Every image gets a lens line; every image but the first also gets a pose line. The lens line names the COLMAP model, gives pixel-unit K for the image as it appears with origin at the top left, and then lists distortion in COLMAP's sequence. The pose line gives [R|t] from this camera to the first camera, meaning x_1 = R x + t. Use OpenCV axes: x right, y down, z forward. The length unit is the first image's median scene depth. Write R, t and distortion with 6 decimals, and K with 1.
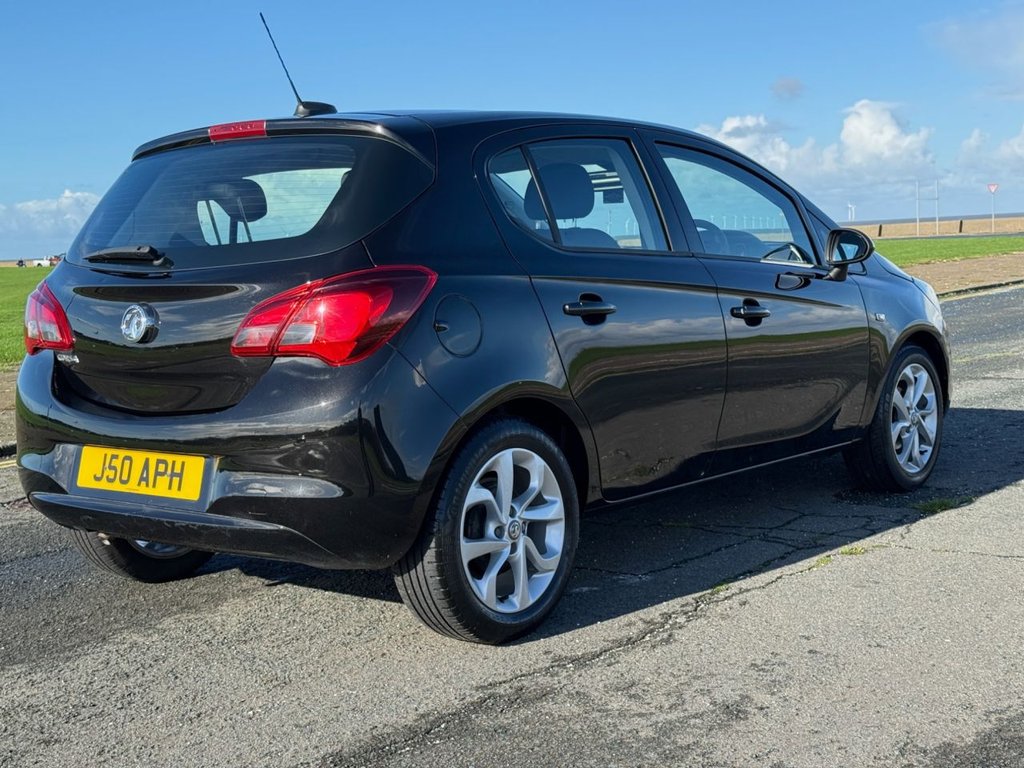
lens RADIAL K [[1667.8, 0, 511.9], [0, 1667.8, 380.5], [0, 0, 1]] dist [-0.049729, 0.000000]
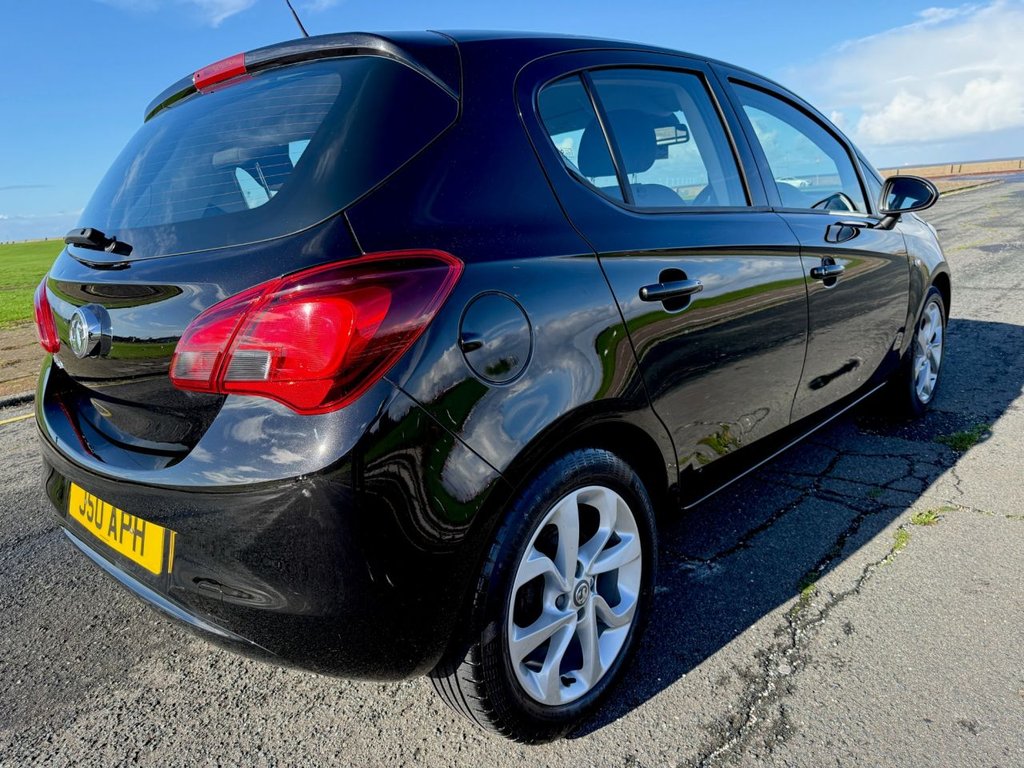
lens RADIAL K [[733.8, 0, 502.1], [0, 733.8, 392.0], [0, 0, 1]] dist [0.026228, -0.045663]
pose [[0.997179, -0.018119, -0.072839, -0.008483], [0.030415, 0.984727, 0.171428, -0.059528], [0.068620, -0.173160, 0.982500, 0.676308]]
